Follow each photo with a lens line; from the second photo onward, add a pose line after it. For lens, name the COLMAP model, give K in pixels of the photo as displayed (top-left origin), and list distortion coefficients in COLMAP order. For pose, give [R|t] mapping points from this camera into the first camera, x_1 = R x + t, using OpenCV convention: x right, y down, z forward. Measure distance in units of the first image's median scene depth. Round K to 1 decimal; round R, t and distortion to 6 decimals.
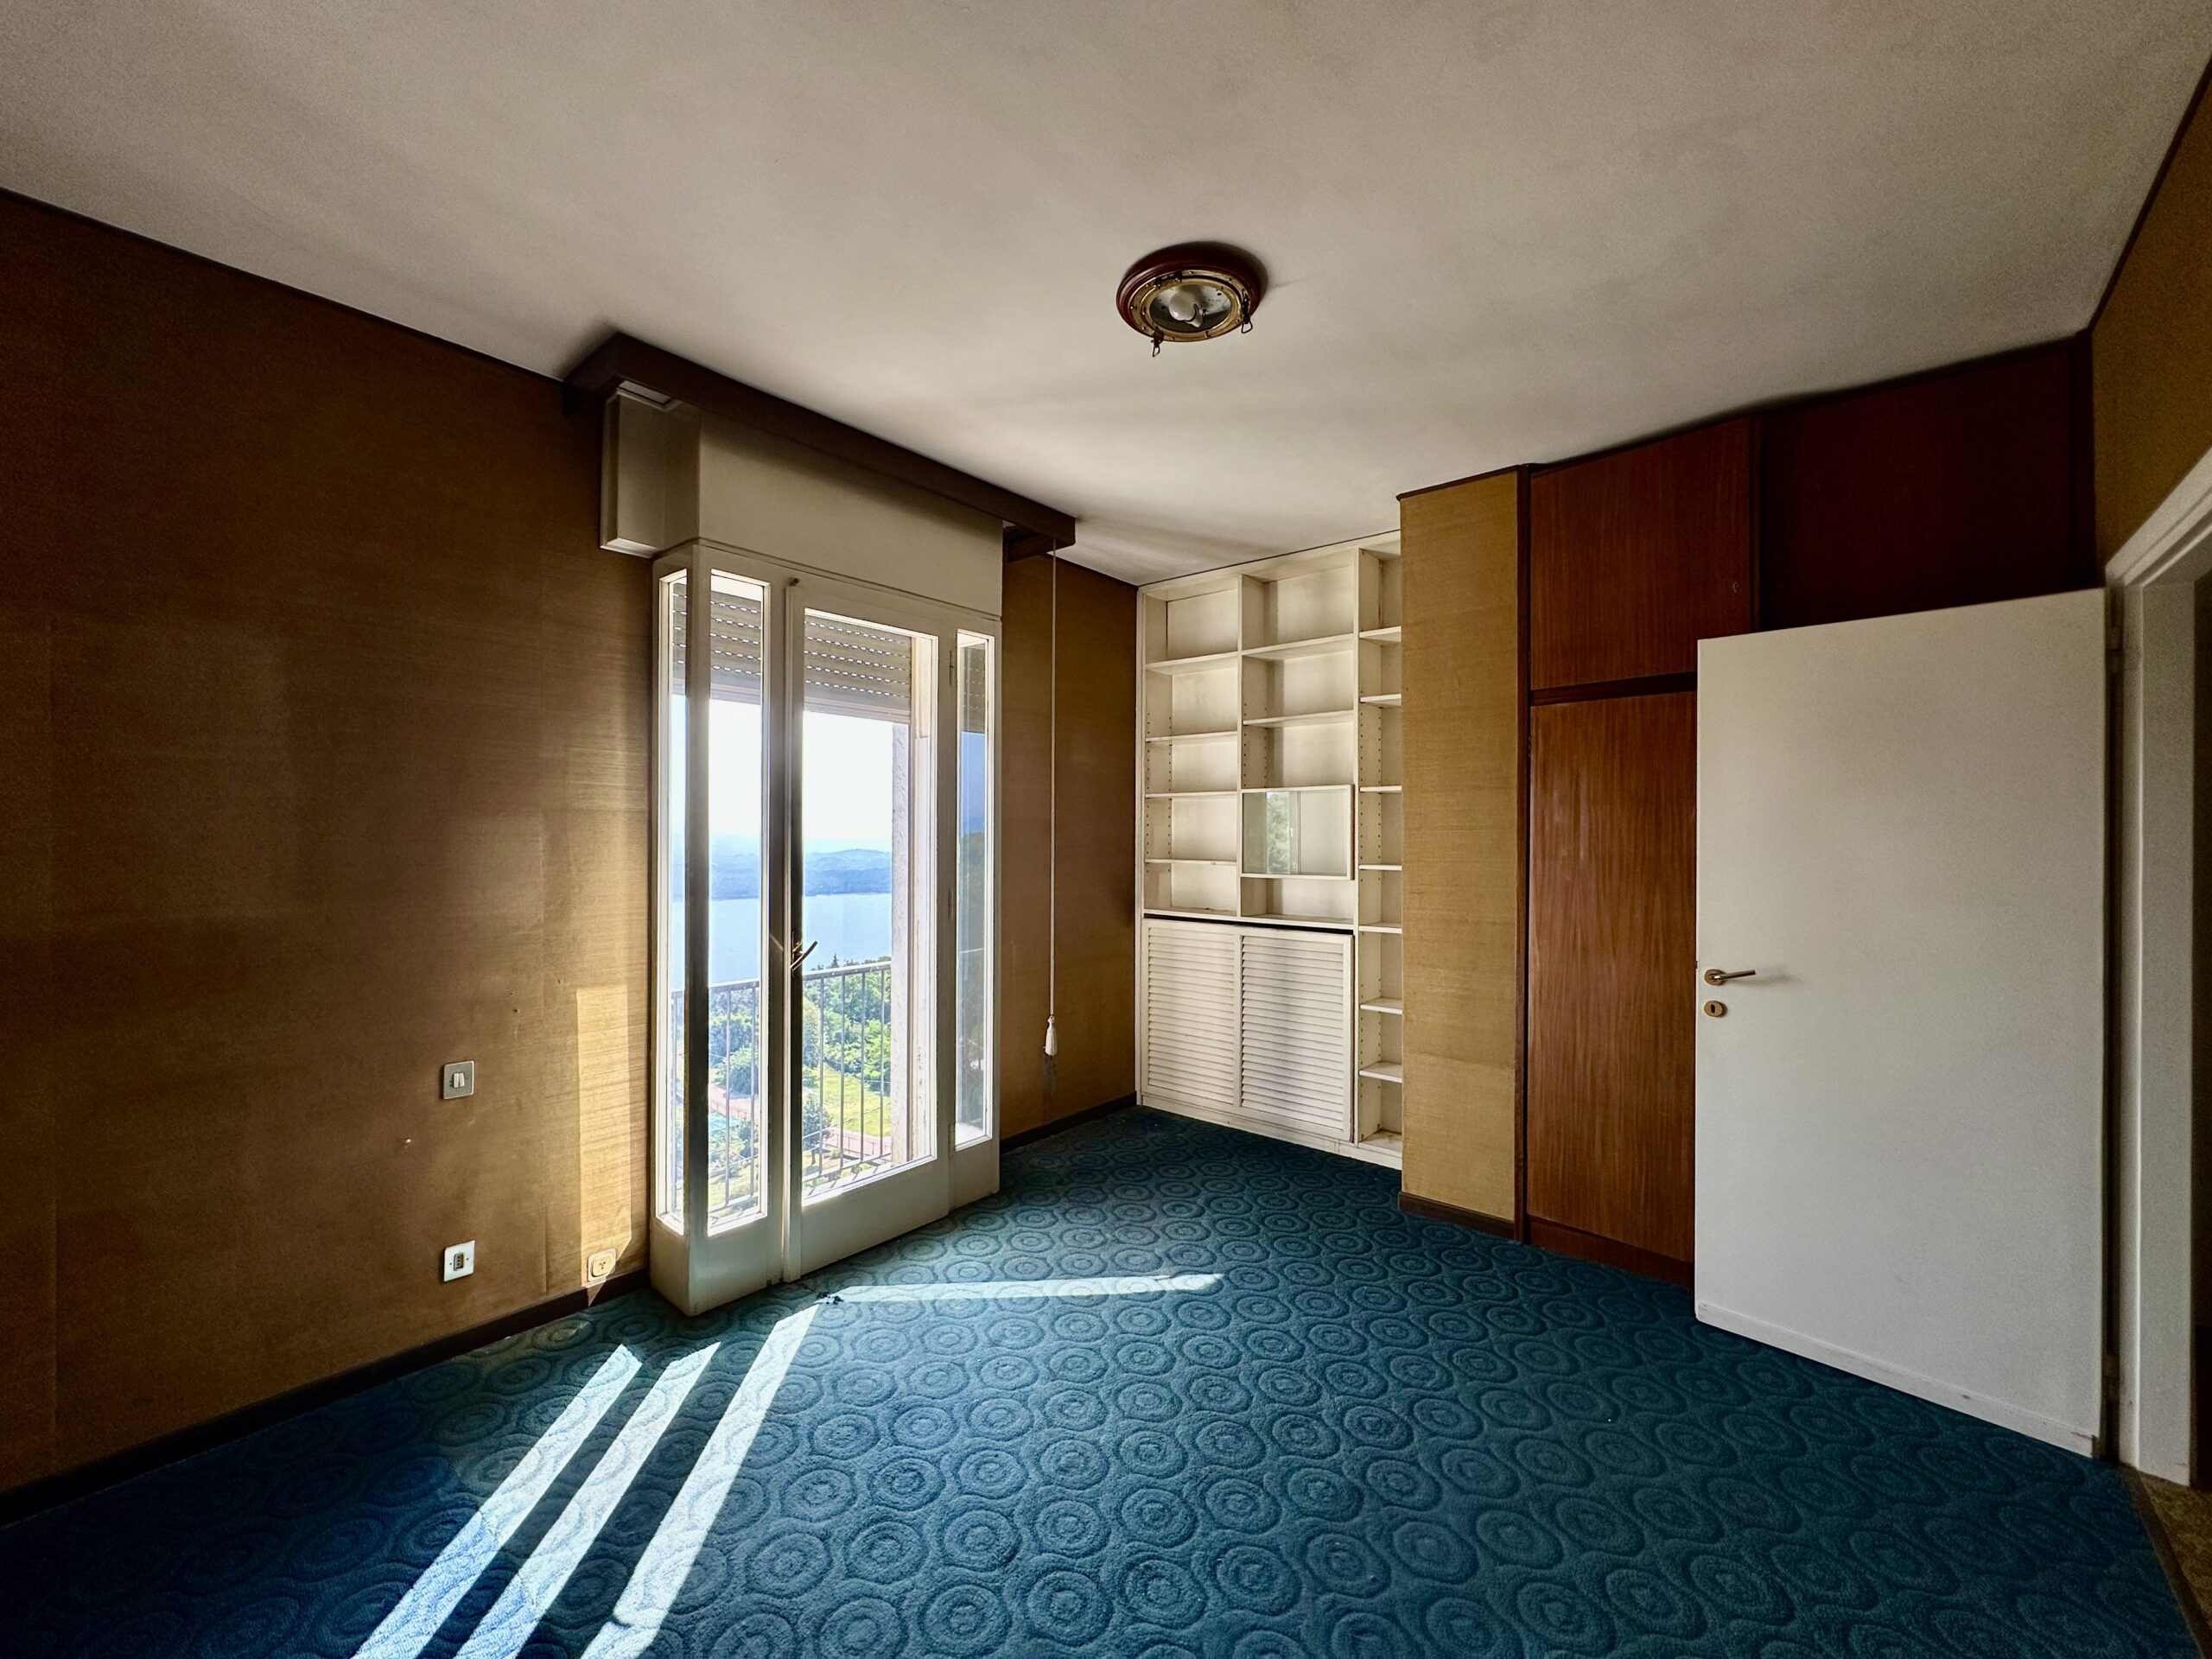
lens RADIAL K [[887.8, 0, 1077.9], [0, 887.8, 833.4], [0, 0, 1]] dist [-0.003845, 0.000534]
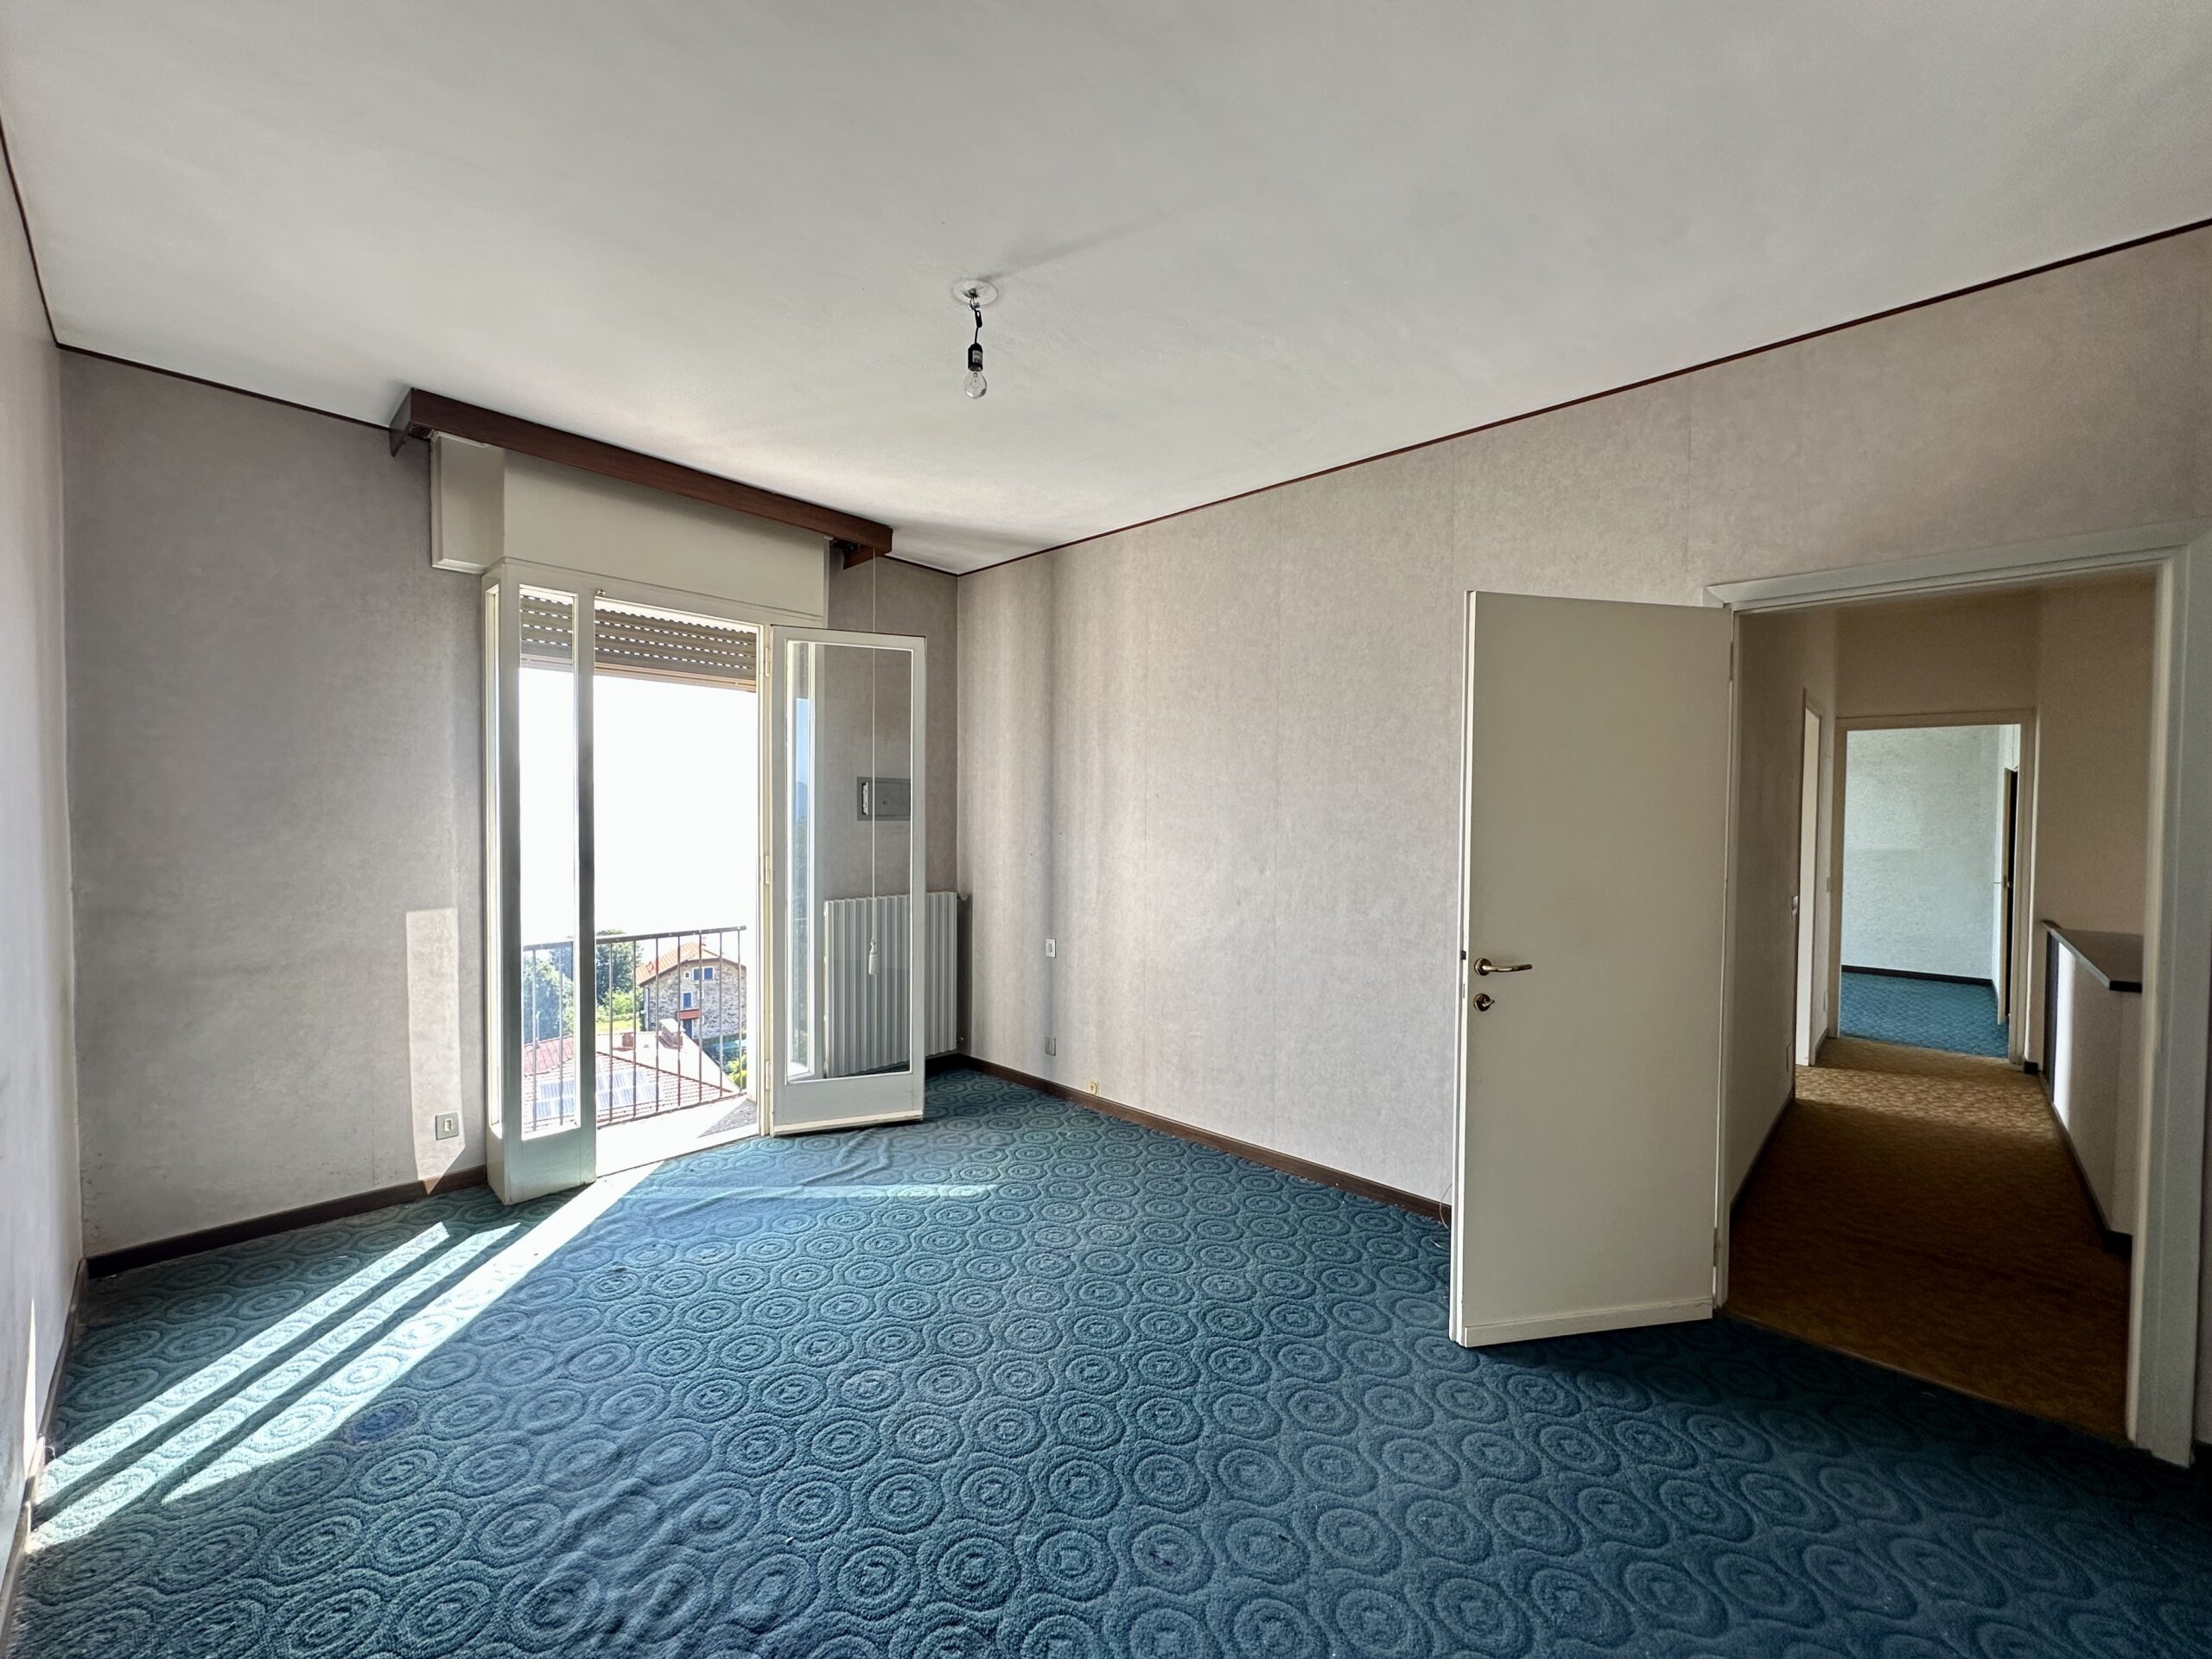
lens RADIAL K [[887.8, 0, 1106.3], [0, 887.8, 812.9], [0, 0, 1]] dist [-0.003845, 0.000534]
pose [[0.998505, -0.016407, -0.052144, 0.437724], [0.016157, 0.999856, -0.005221, 0.033429], [0.052223, 0.004371, 0.998626, -0.153361]]
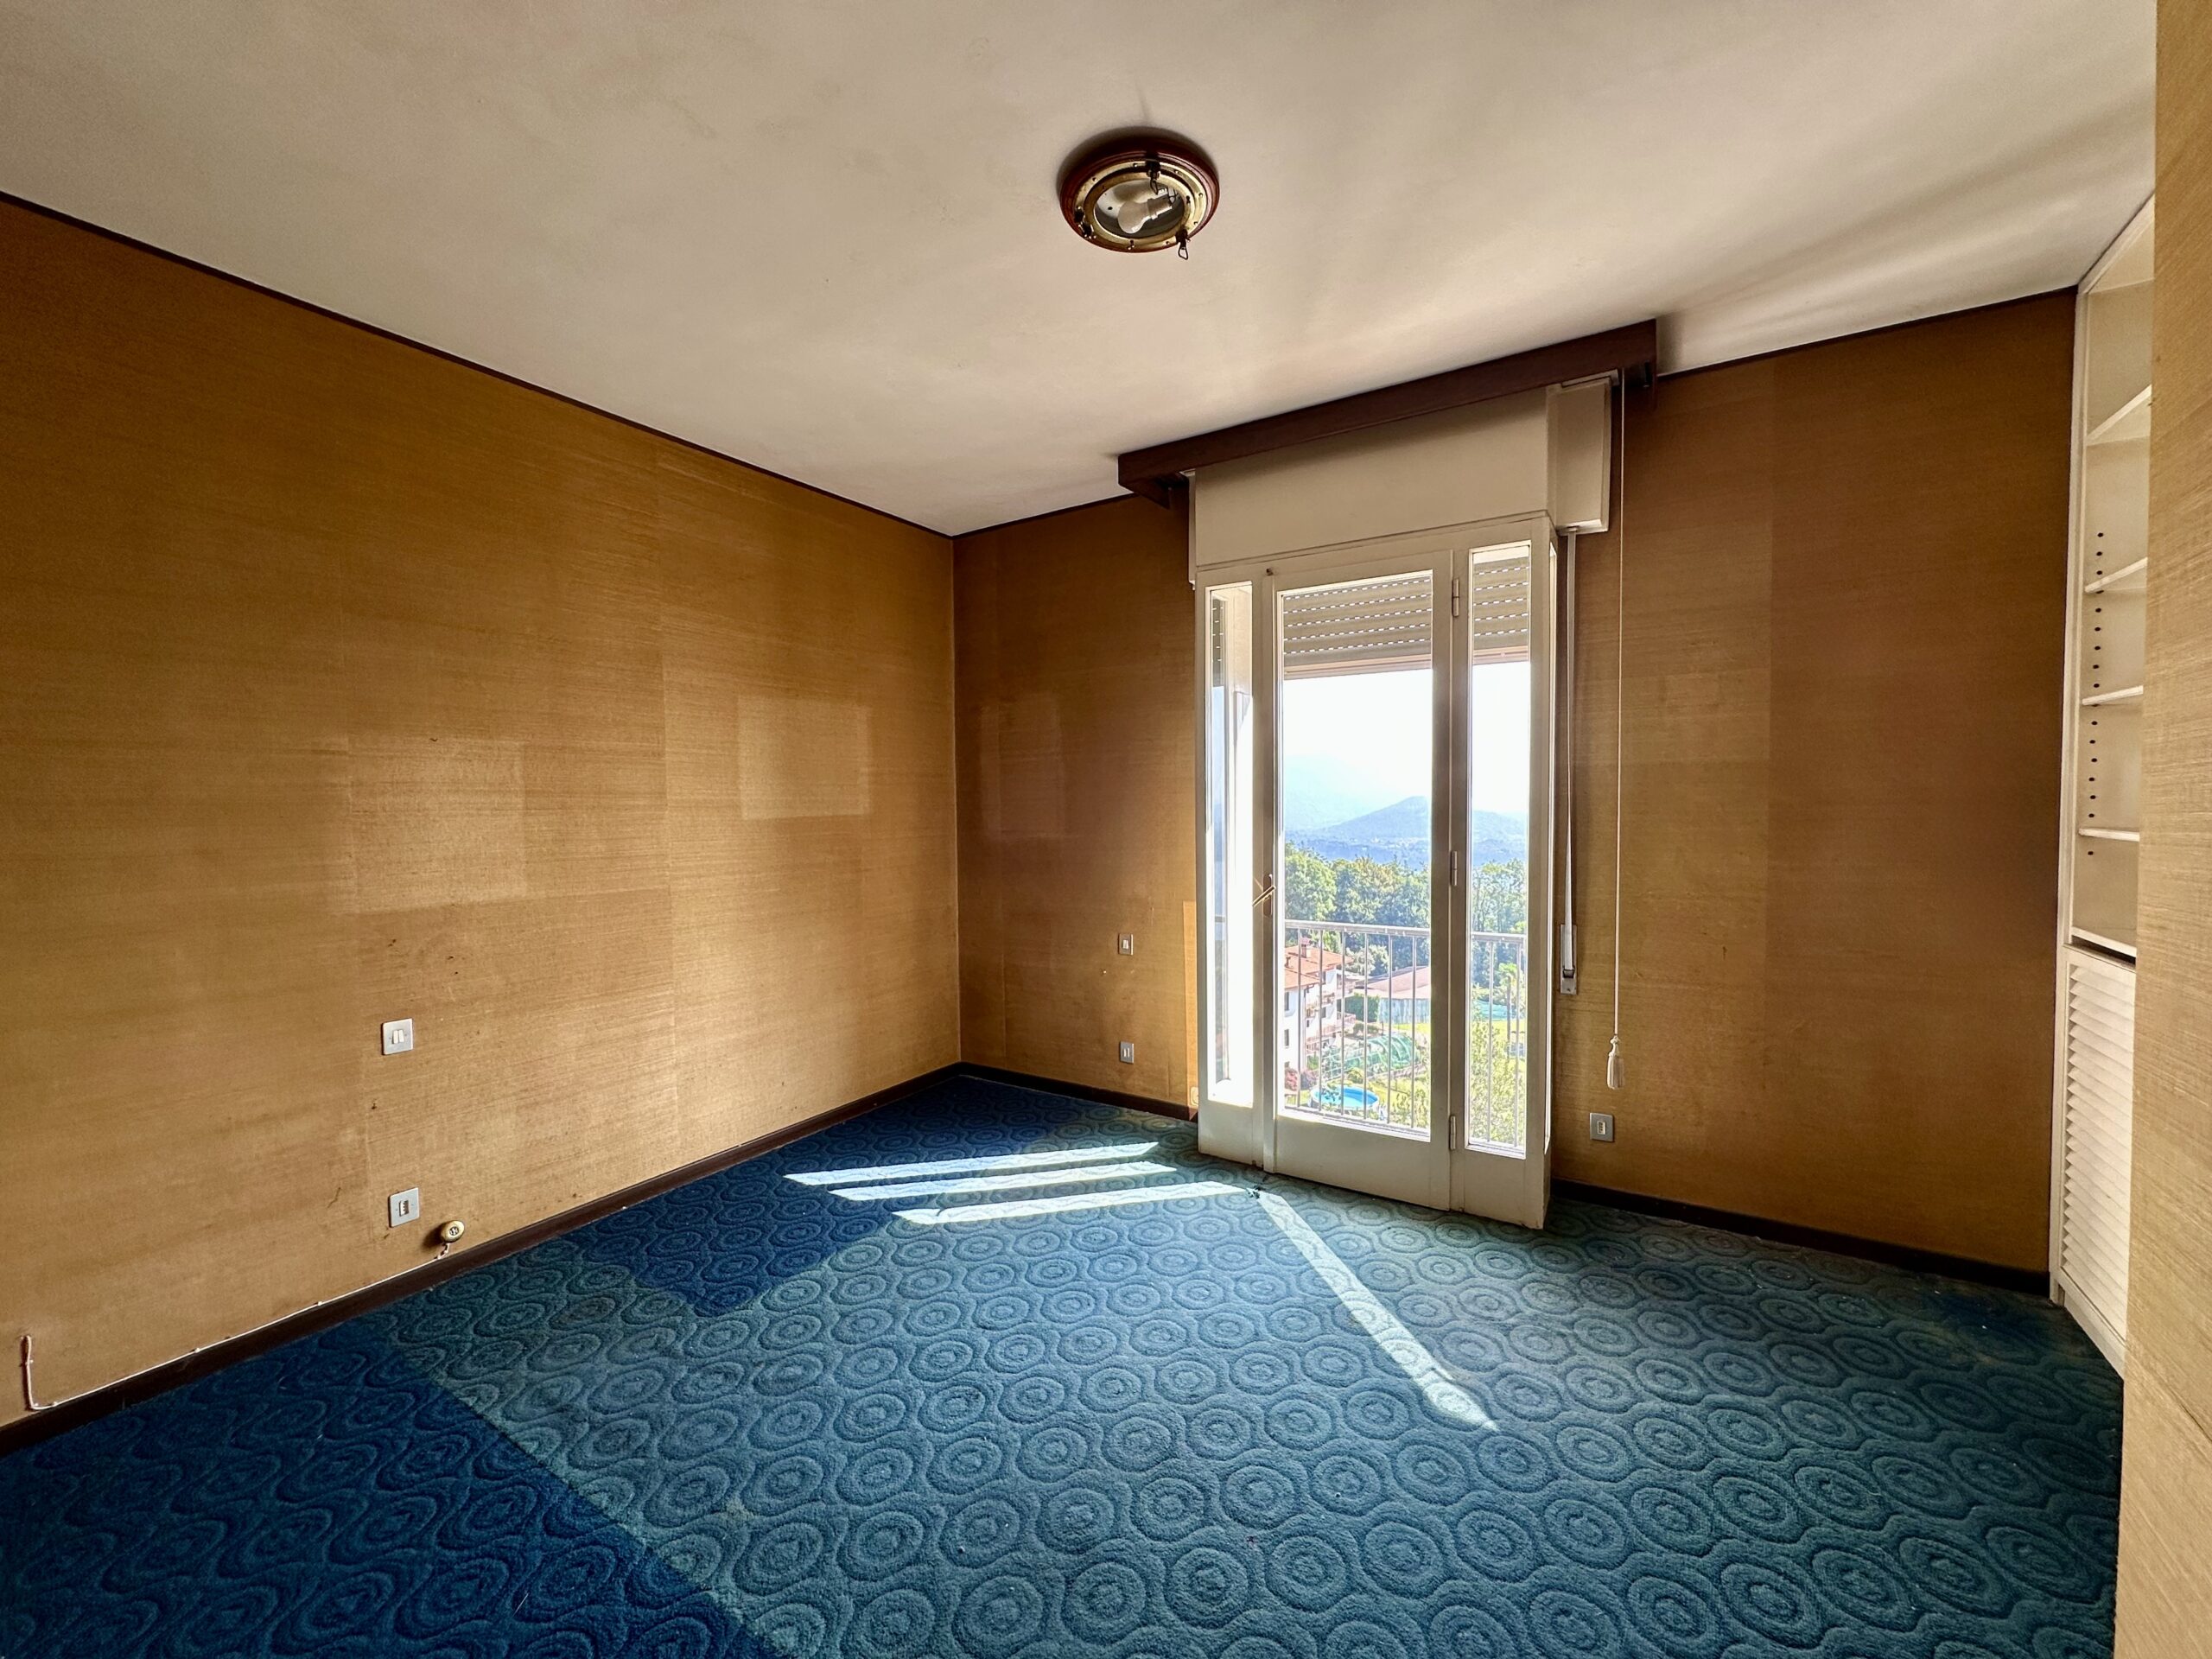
lens RADIAL K [[887.8, 0, 1133.7], [0, 887.8, 832.0], [0, 0, 1]] dist [-0.003845, 0.000534]
pose [[0.163287, 0.030754, -0.986099, 0.843341], [0.012316, 0.999373, 0.033208, 0.012687], [0.986502, -0.017567, 0.162806, 0.674445]]
